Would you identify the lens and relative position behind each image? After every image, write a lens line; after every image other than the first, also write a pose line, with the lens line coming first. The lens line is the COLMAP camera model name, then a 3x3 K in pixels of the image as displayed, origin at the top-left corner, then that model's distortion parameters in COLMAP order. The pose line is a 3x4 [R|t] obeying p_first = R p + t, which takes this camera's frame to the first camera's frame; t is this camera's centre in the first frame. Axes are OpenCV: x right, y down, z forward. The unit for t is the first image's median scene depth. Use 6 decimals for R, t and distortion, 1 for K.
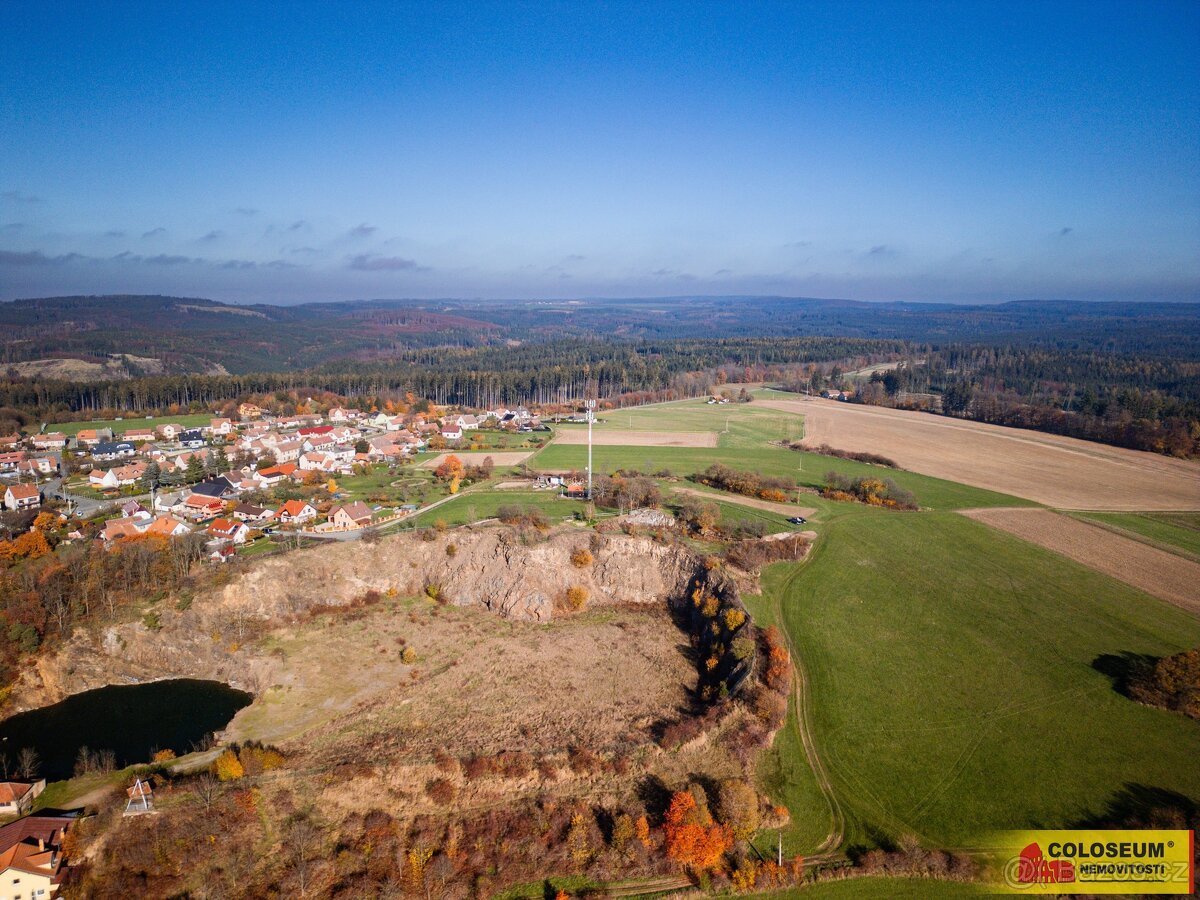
lens RADIAL K [[830.3, 0, 600.0], [0, 830.3, 450.0], [0, 0, 1]] dist [0.109287, -0.138116]
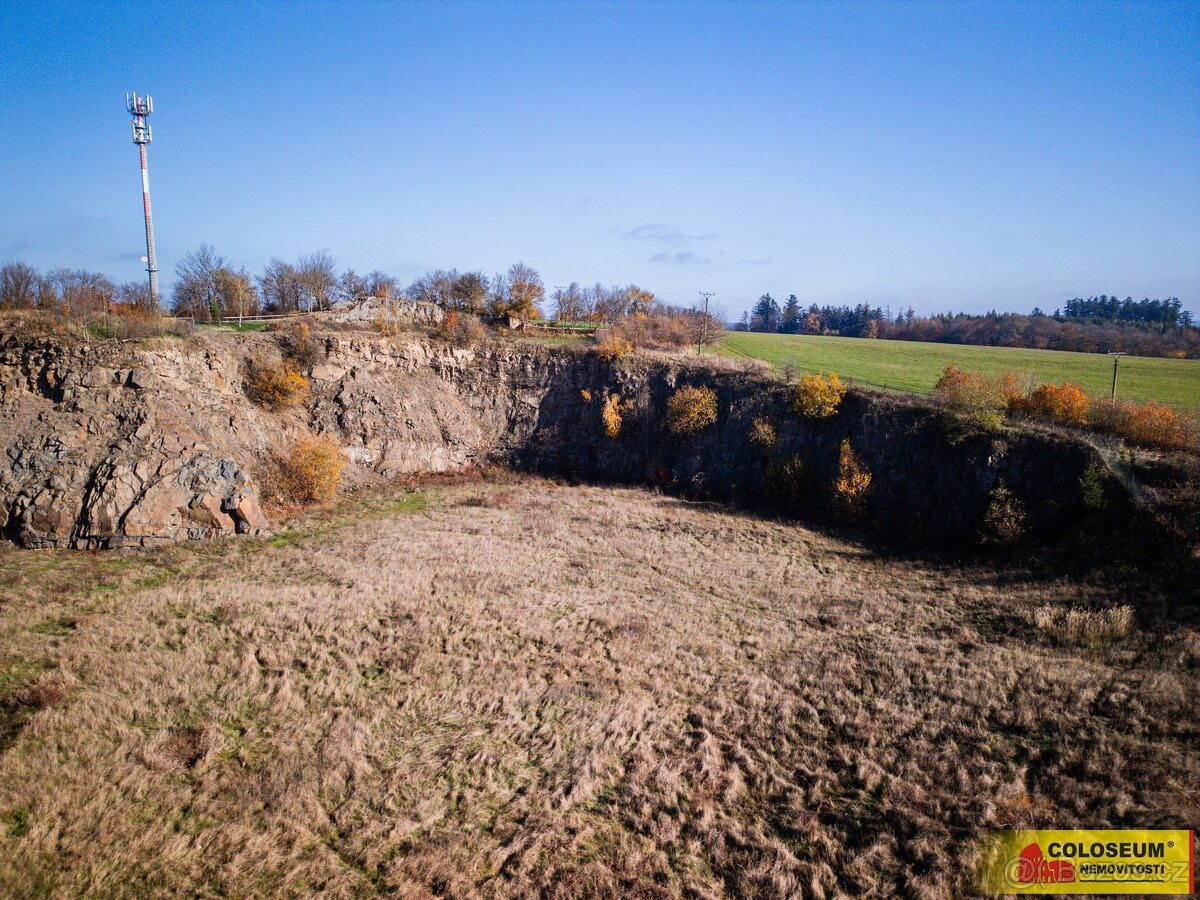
lens RADIAL K [[834.1, 0, 594.4], [0, 834.1, 449.0], [0, 0, 1]] dist [0.087235, -0.086857]
pose [[0.752385, -0.103470, 0.650547, -0.165564], [0.122751, 0.992311, 0.015861, 0.169990], [-0.647186, 0.067922, 0.759301, 0.613045]]
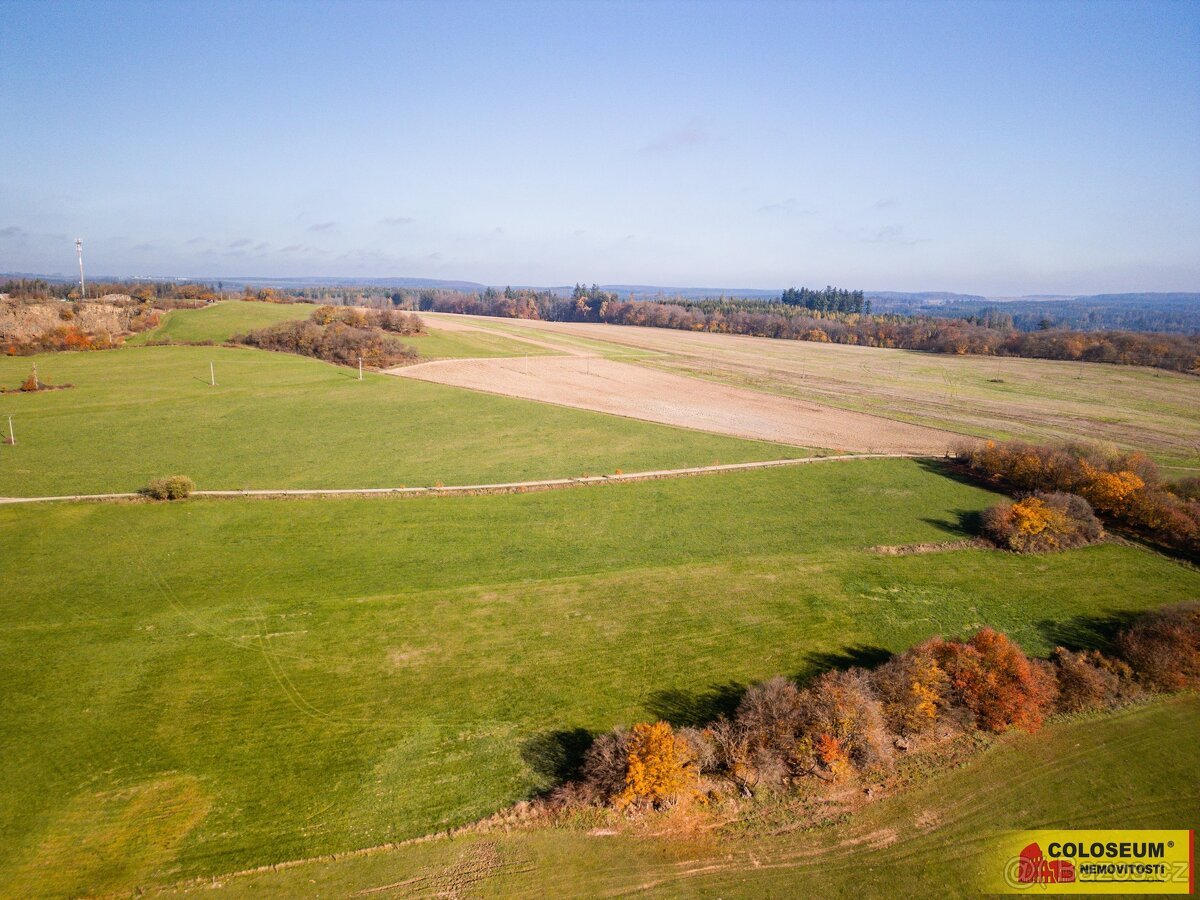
lens RADIAL K [[834.1, 0, 594.4], [0, 834.1, 449.0], [0, 0, 1]] dist [0.087235, -0.086857]
pose [[0.915962, -0.065978, 0.395804, 0.264369], [0.059817, 0.997819, 0.027902, 0.424836], [-0.396782, -0.001881, 0.917911, -1.073721]]
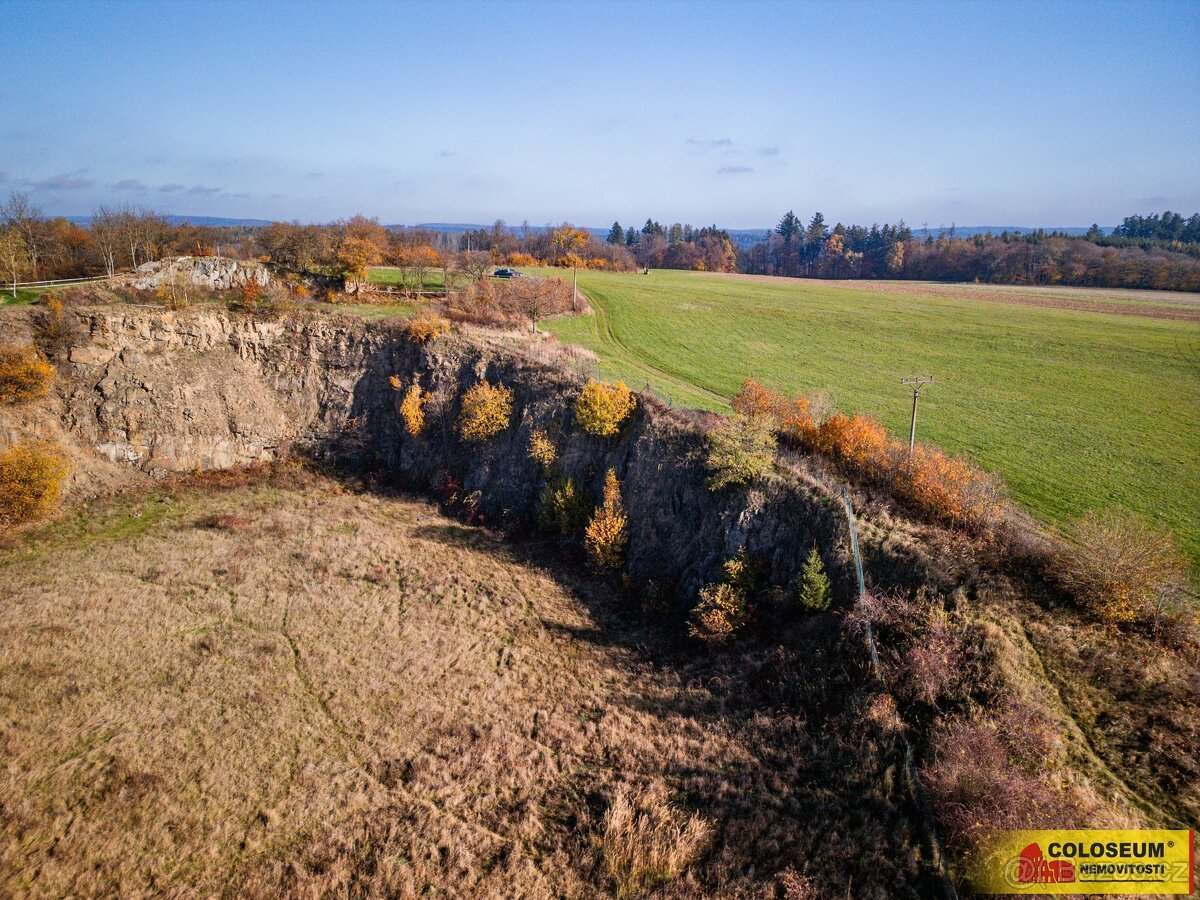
lens RADIAL K [[836.1, 0, 596.9], [0, 836.1, 450.8], [0, 0, 1]] dist [0.052340, -0.046357]
pose [[0.793598, -0.158991, 0.587302, -0.041428], [0.112208, 0.986943, 0.115556, 0.146446], [-0.598006, -0.025805, 0.801076, 0.586271]]
